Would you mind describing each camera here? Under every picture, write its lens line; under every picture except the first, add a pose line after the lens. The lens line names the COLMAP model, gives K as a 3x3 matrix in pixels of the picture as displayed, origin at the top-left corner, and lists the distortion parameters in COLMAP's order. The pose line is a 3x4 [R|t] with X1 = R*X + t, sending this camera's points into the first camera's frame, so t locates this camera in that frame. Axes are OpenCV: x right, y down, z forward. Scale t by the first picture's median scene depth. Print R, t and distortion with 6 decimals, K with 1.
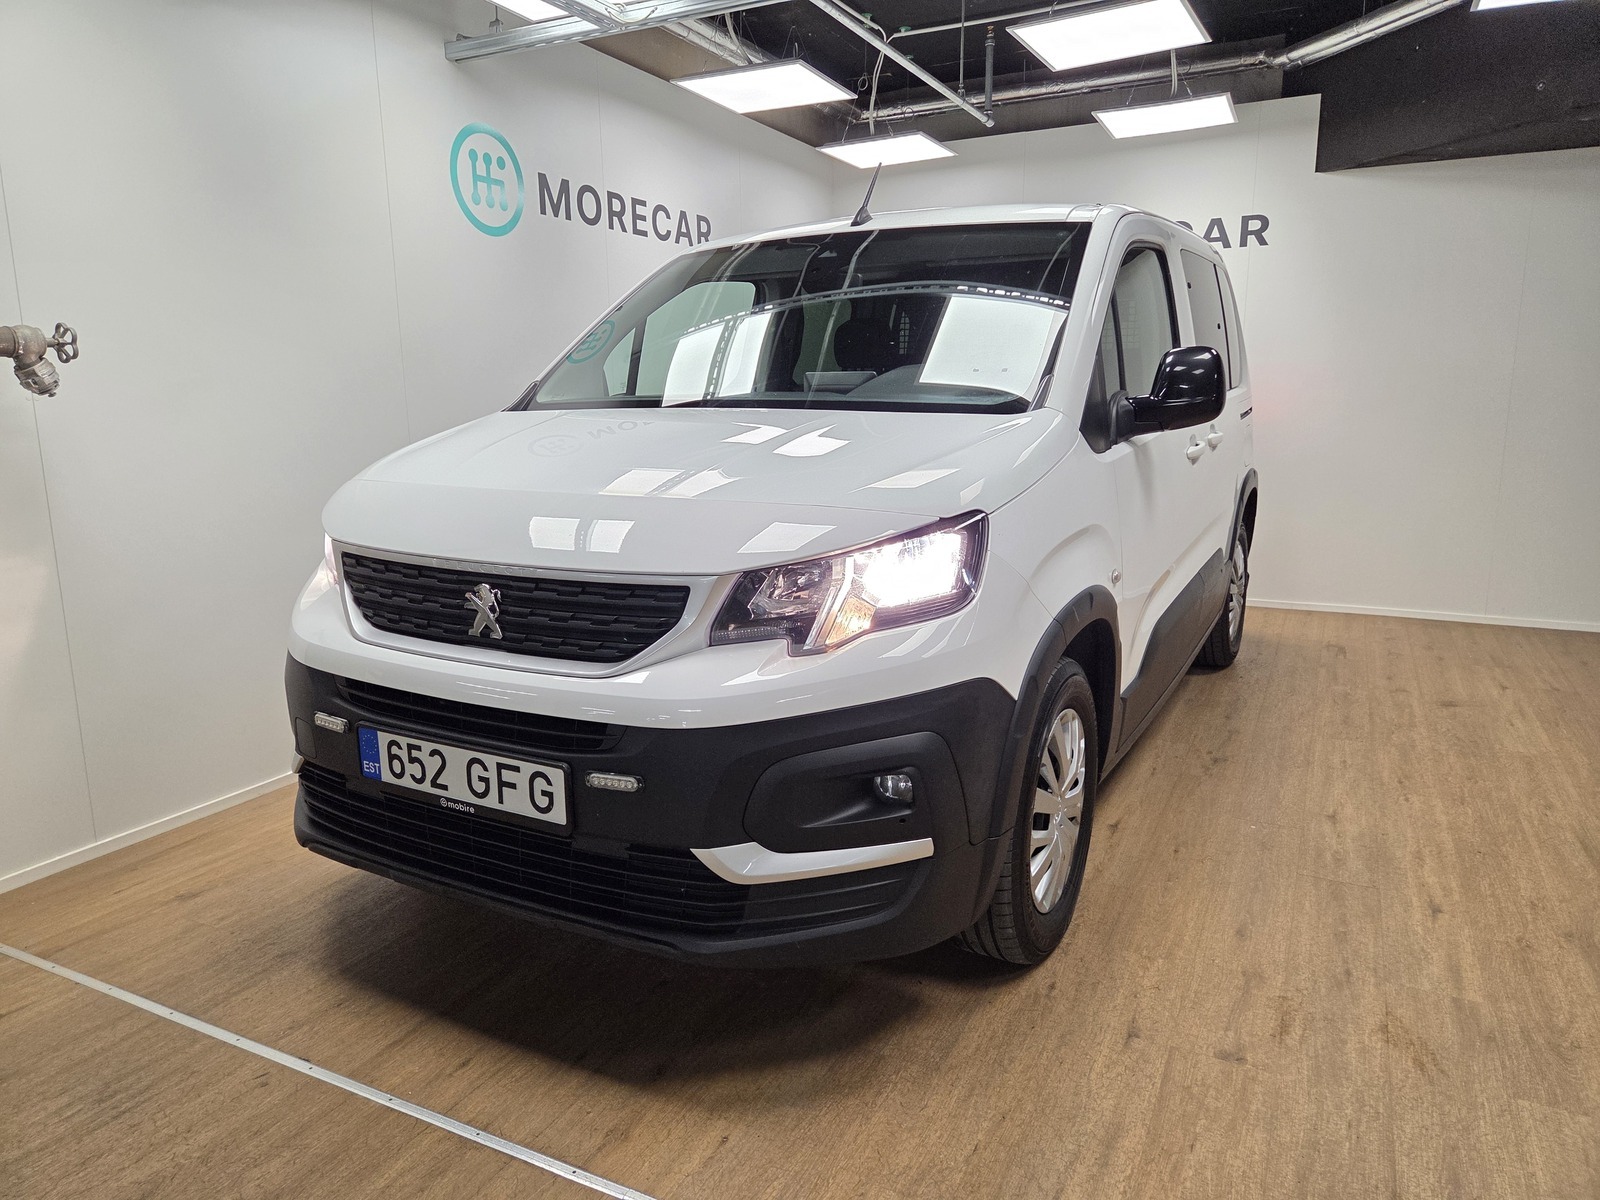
lens RADIAL K [[1057.9, 0, 788.9], [0, 1057.9, 595.9], [0, 0, 1]] dist [0.065404, -0.054219]
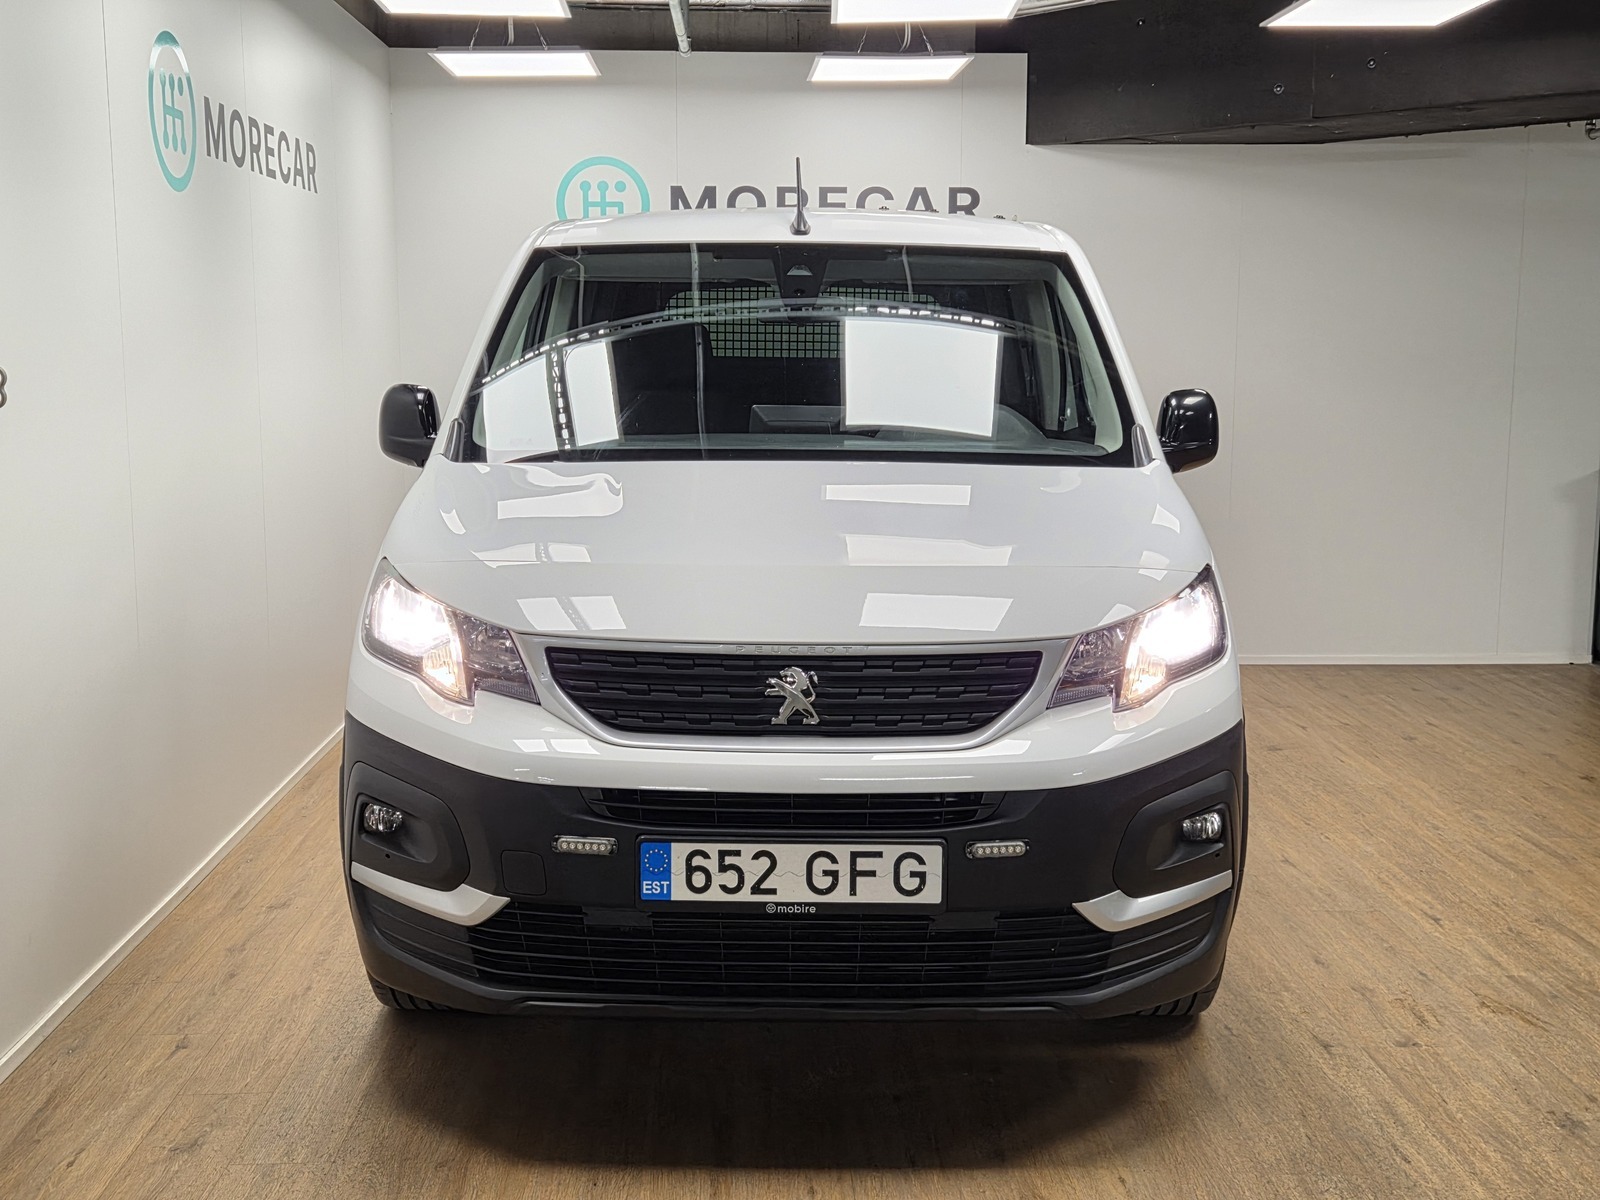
lens RADIAL K [[1812.4, 0, 800.0], [0, 1812.4, 600.0], [0, 0, 1]] dist [0.055196, -0.001800]
pose [[0.875841, -0.053292, 0.479649, -0.854654], [0.078191, 0.996423, -0.032068, -0.015038], [-0.476224, 0.065591, 0.876874, -0.326815]]
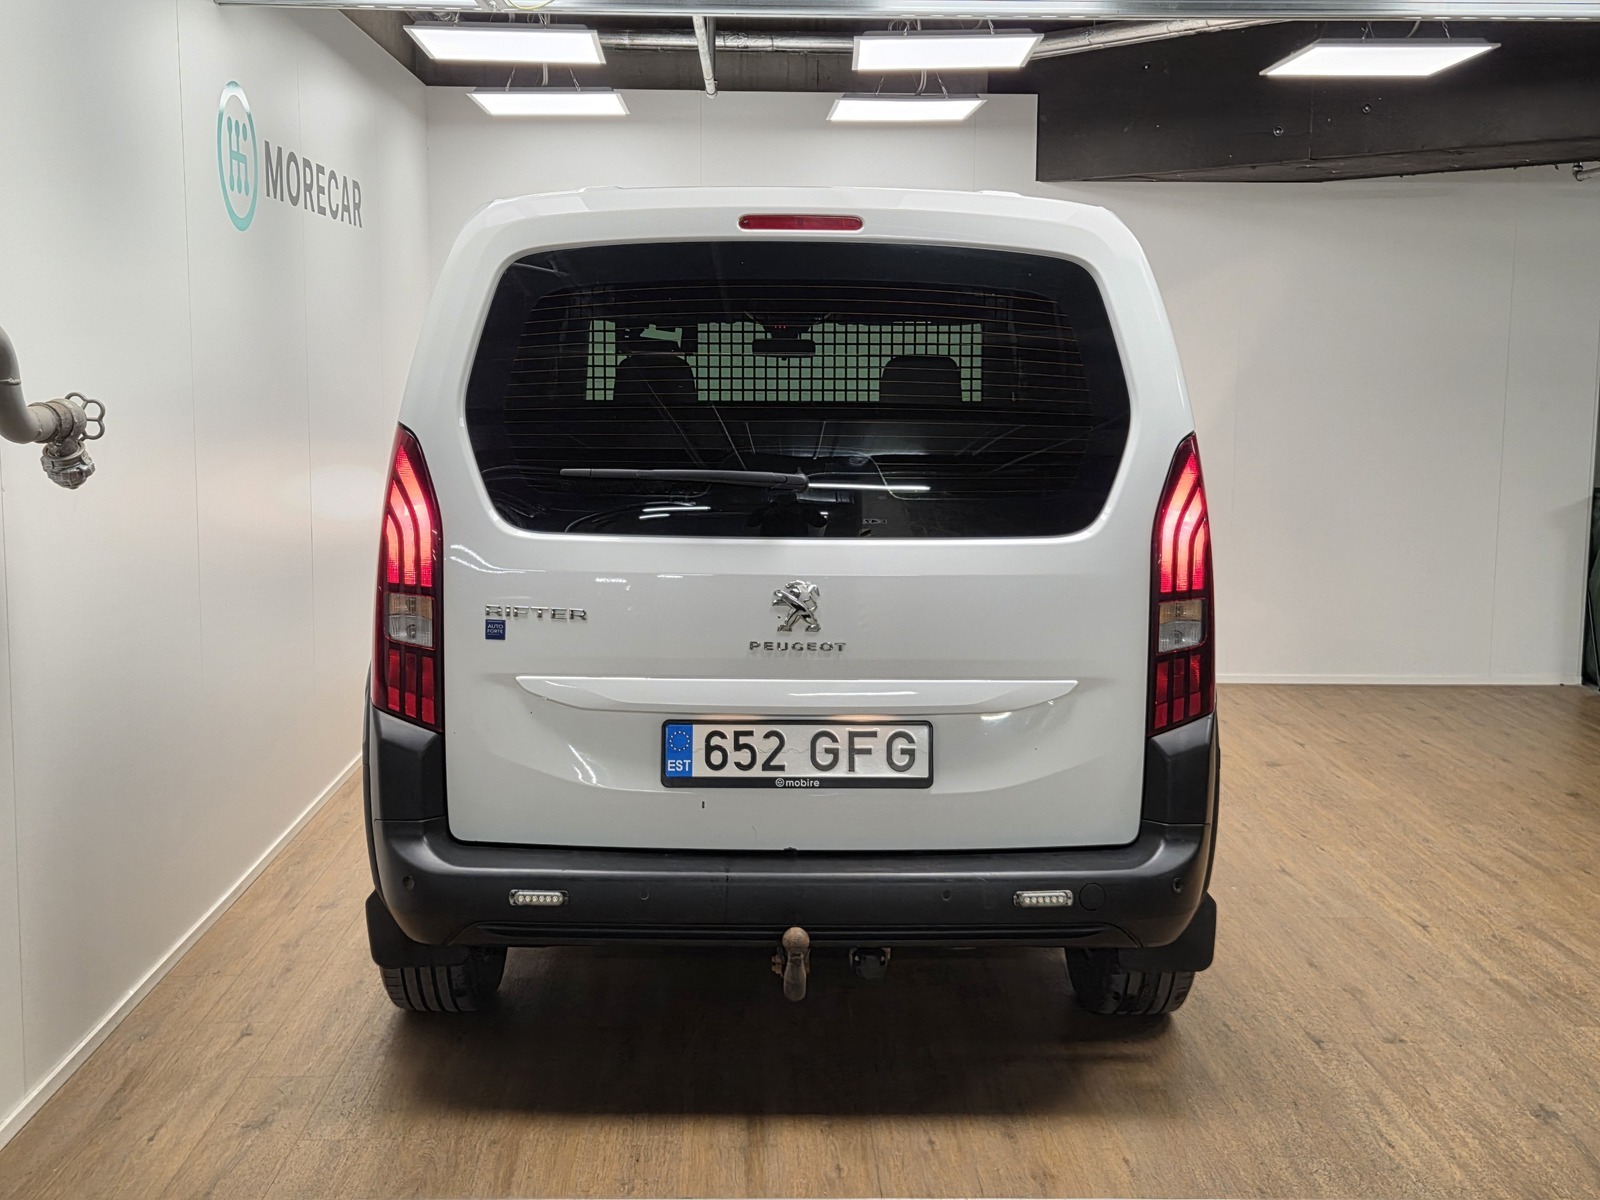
lens RADIAL K [[1806.5, 0, 811.4], [0, 1806.5, 568.6], [0, 0, 1]] dist [0.057638, 0.003999]
pose [[0.874822, -0.034333, 0.483226, -0.923156], [0.071215, 0.995763, -0.058178, -0.015522], [-0.479181, 0.085309, 0.873560, -0.412572]]
